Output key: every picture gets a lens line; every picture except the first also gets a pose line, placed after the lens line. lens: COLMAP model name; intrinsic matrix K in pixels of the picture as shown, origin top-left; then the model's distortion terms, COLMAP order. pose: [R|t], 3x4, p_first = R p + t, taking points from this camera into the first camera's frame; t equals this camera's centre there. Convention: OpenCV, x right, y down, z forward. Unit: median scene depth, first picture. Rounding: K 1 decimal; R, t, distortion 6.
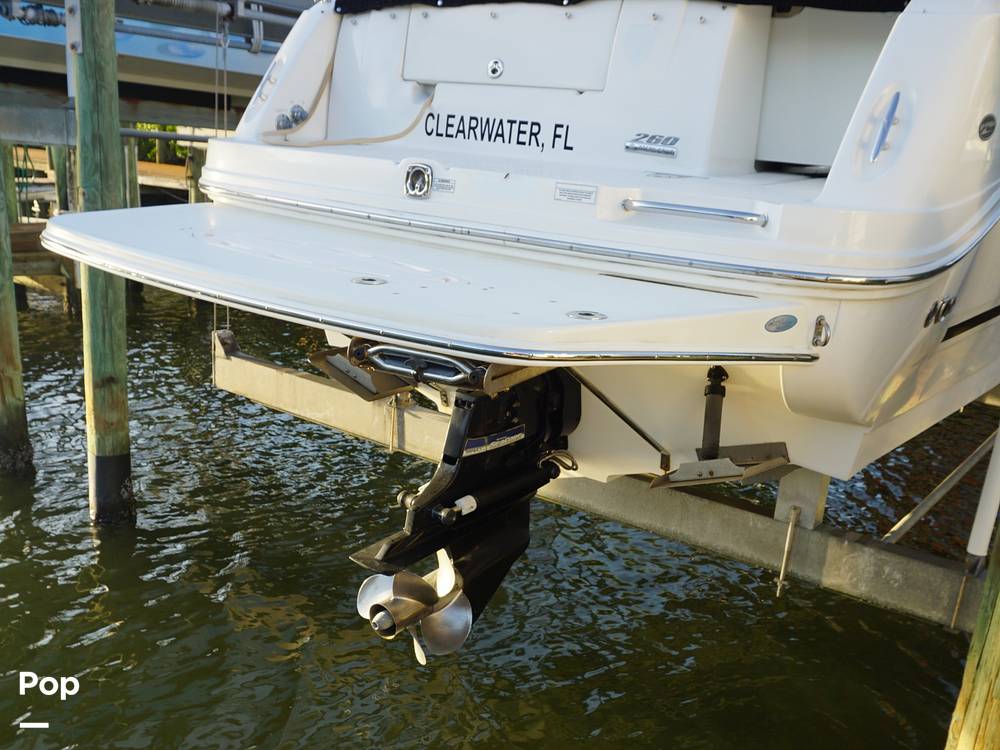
lens RADIAL K [[990.1, 0, 500.3], [0, 990.1, 496.7], [0, 0, 1]] dist [-0.053363, 0.028716]
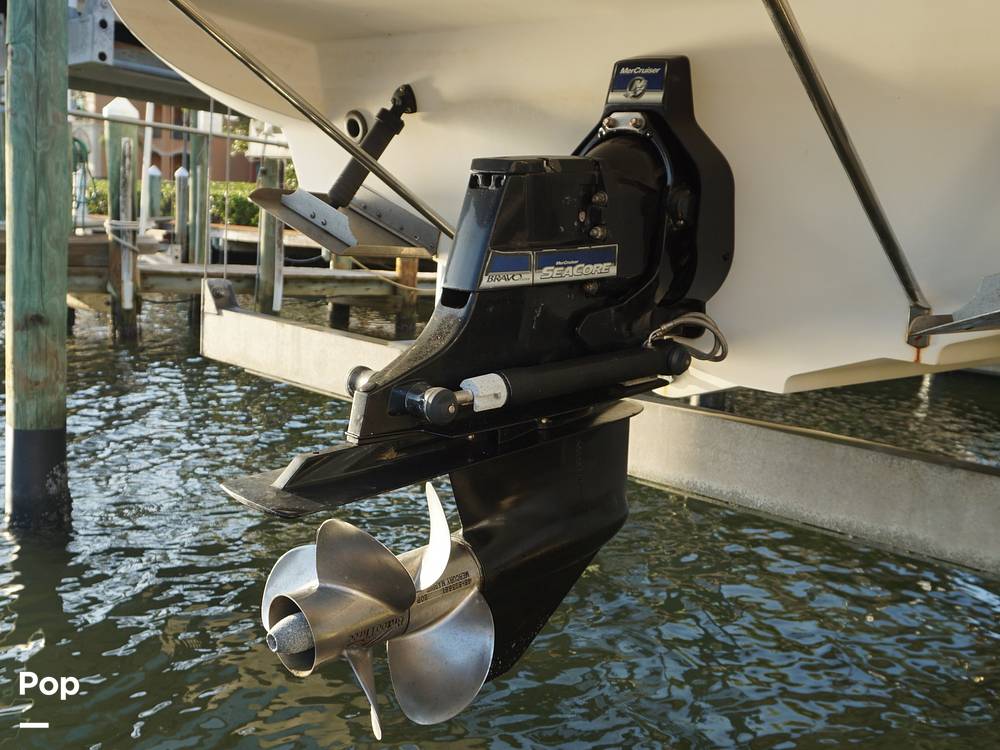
lens RADIAL K [[1034.9, 0, 478.1], [0, 1034.9, 453.3], [0, 0, 1]] dist [-0.045968, 0.005794]
pose [[0.990683, 0.022750, -0.134277, 0.027023], [-0.041767, 0.989191, -0.140556, 0.100660], [0.129627, 0.144855, 0.980925, 0.503642]]
